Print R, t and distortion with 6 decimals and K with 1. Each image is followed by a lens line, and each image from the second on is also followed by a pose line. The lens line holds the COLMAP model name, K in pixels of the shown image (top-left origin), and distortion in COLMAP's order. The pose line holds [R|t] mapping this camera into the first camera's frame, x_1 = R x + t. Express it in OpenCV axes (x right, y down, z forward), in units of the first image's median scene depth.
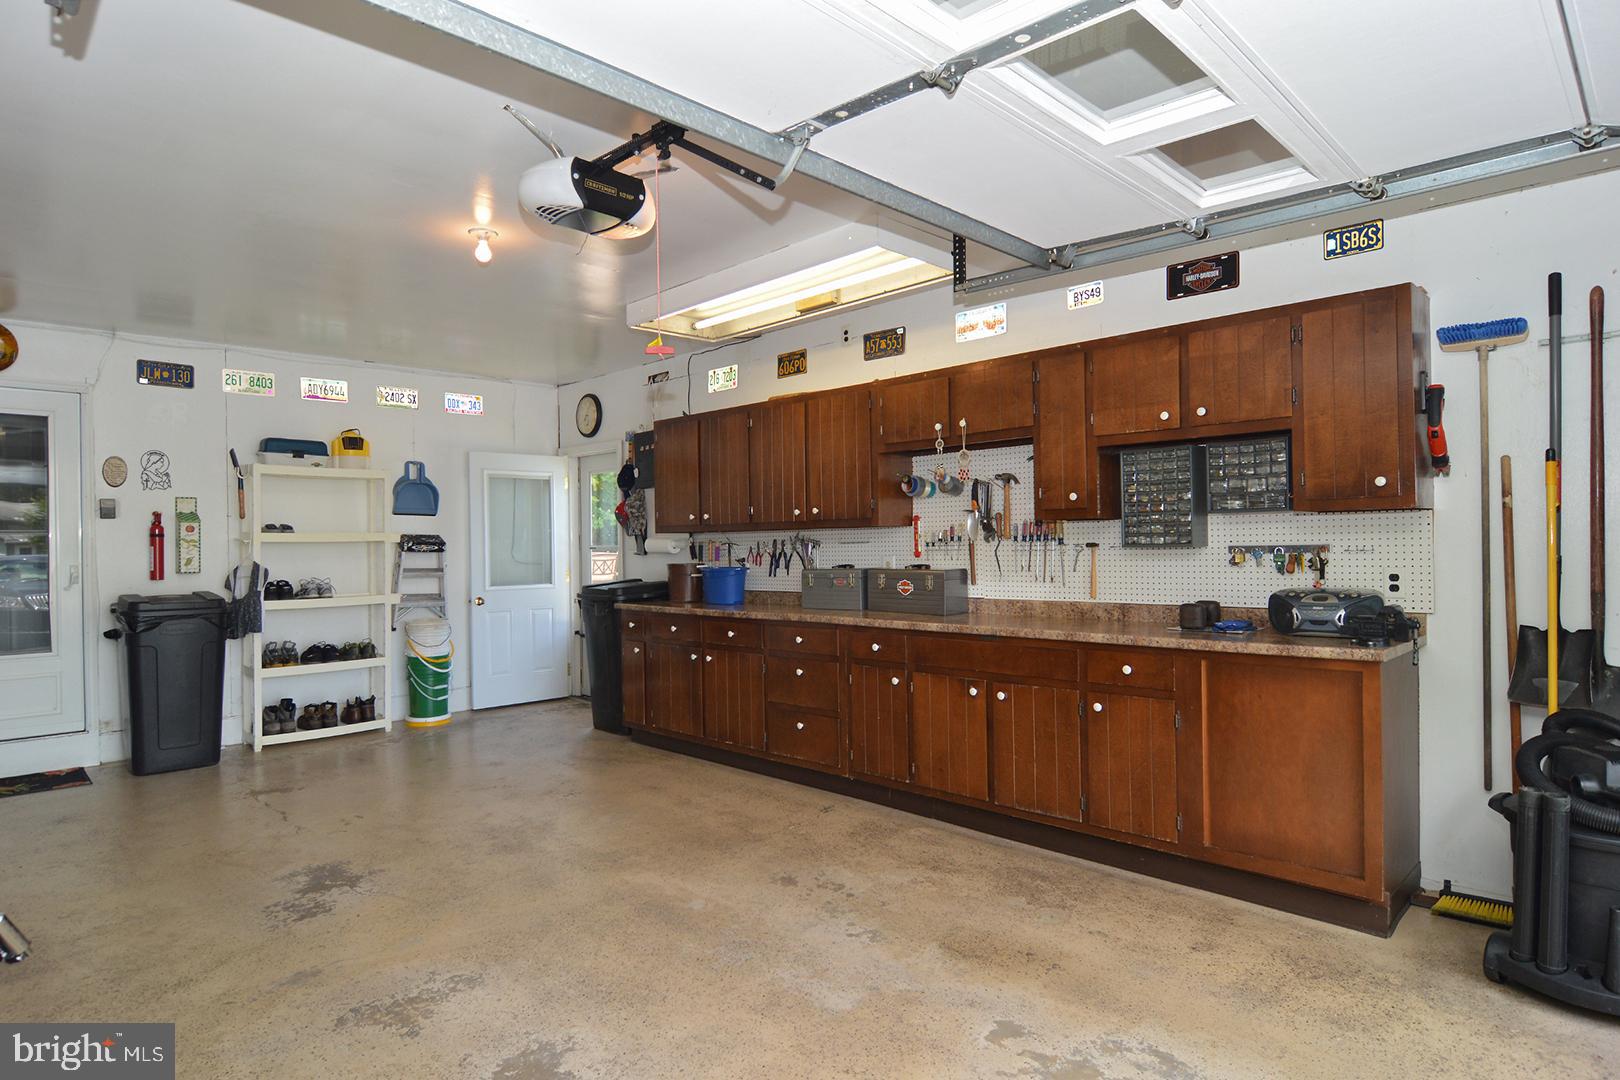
lens RADIAL K [[910.7, 0, 806.1], [0, 910.7, 540.5], [0, 0, 1]] dist [-0.008599, -0.011468]
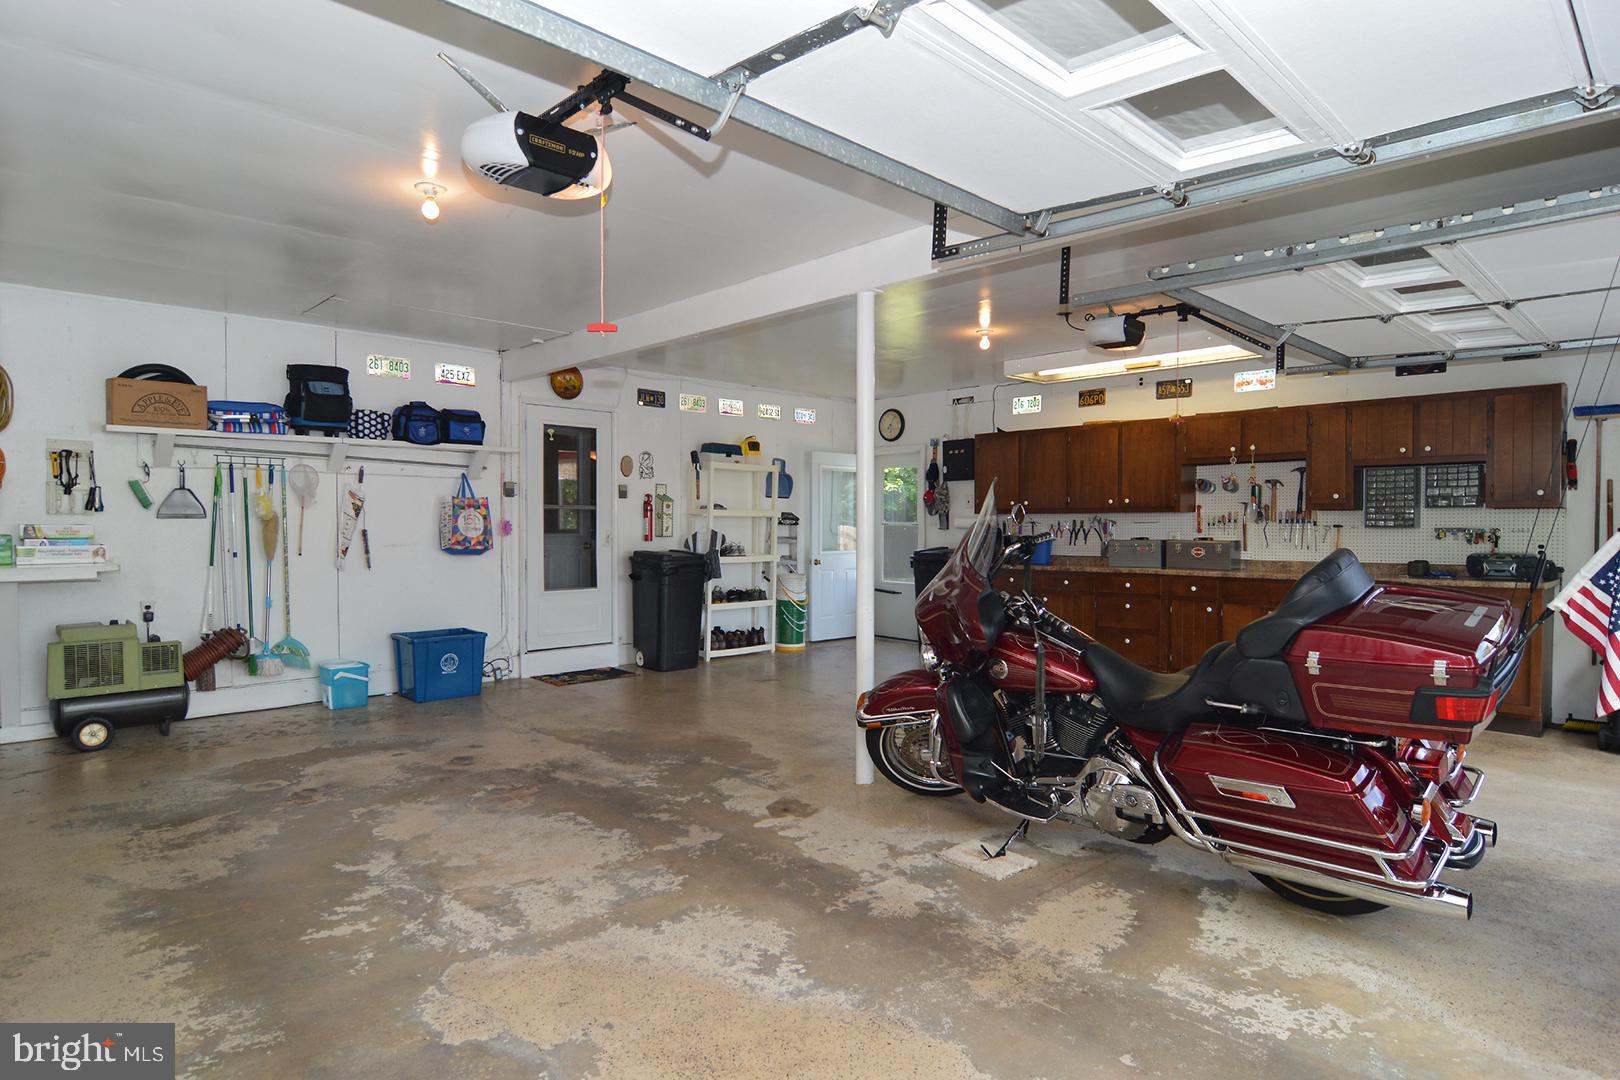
lens RADIAL K [[910.7, 0, 811.6], [0, 910.7, 540.5], [0, 0, 1]] dist [-0.008599, -0.011468]
pose [[0.999673, 0.015516, -0.020312, -0.490588], [-0.015088, 0.999665, 0.021046, 0.009214], [0.020632, -0.020732, 0.999572, -0.521096]]
